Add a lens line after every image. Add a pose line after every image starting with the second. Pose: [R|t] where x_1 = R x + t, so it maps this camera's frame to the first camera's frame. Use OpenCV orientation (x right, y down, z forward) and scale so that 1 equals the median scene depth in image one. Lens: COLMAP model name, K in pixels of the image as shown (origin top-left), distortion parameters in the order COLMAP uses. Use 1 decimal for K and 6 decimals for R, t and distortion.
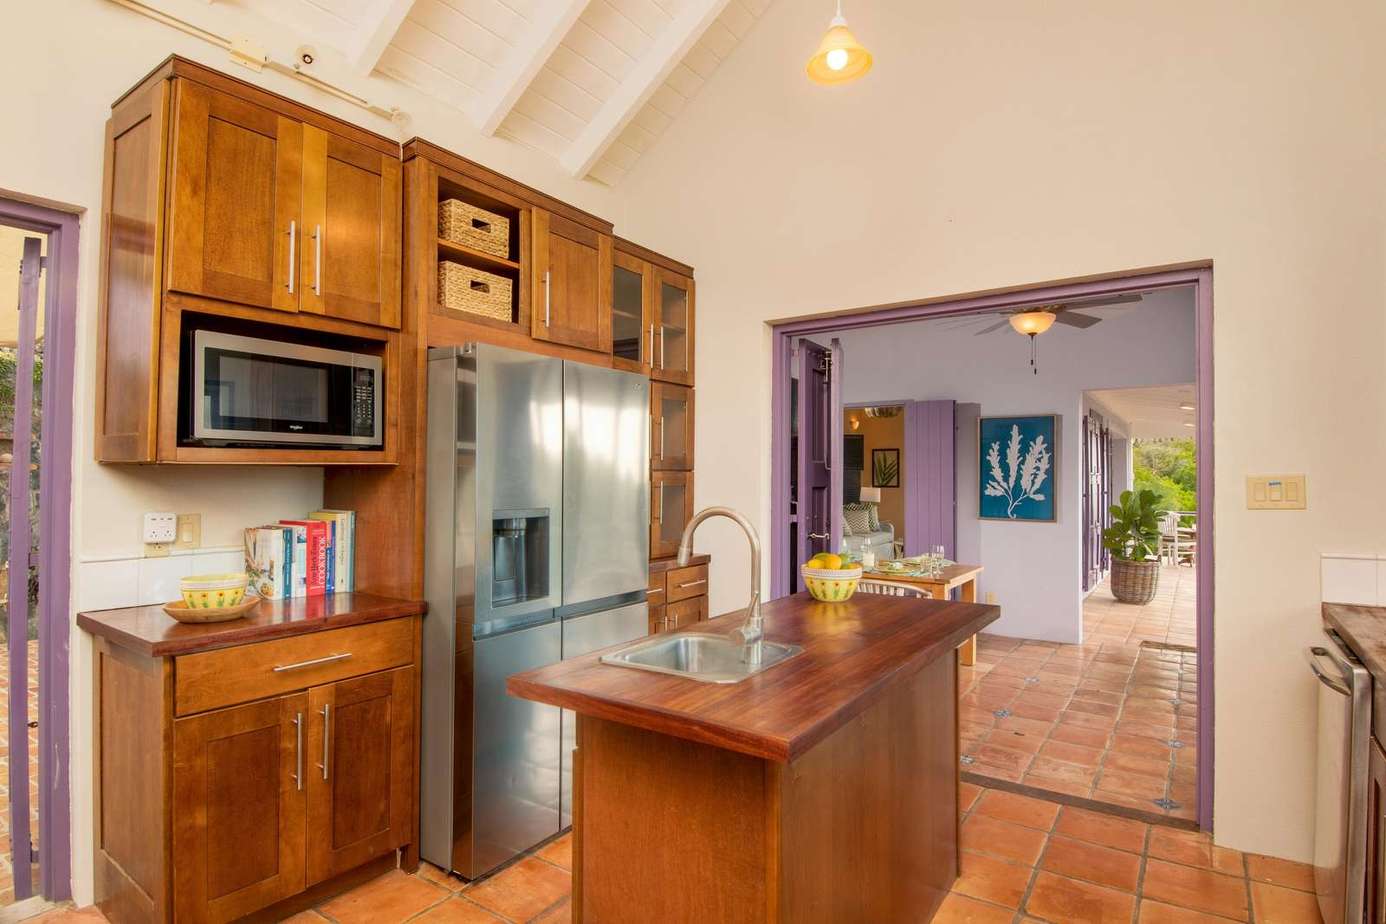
lens RADIAL K [[732.0, 0, 693.0], [0, 732.0, 462.0], [0, 0, 1]] dist [0.001970, 0.000155]
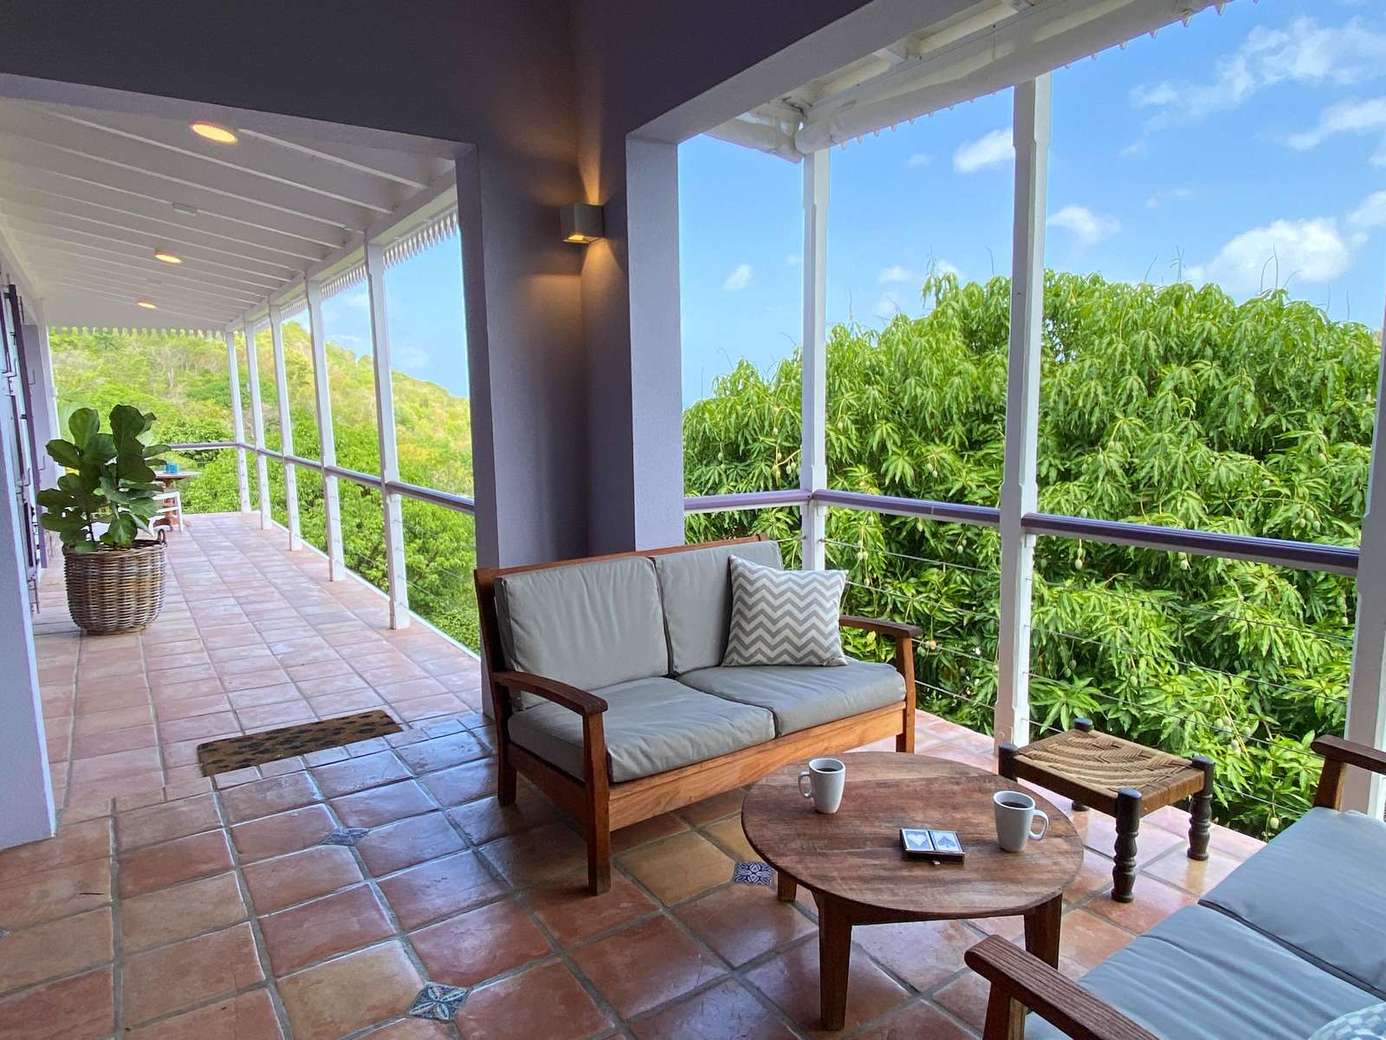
lens RADIAL K [[833.5, 0, 693.0], [0, 833.5, 520.0], [0, 0, 1]] dist [0.001209, 0.000548]
pose [[0.346119, -0.137043, 0.928128, 0.217632], [-0.006115, 0.988923, 0.148300, 0.029925], [-0.938171, -0.057005, 0.341447, 0.442580]]
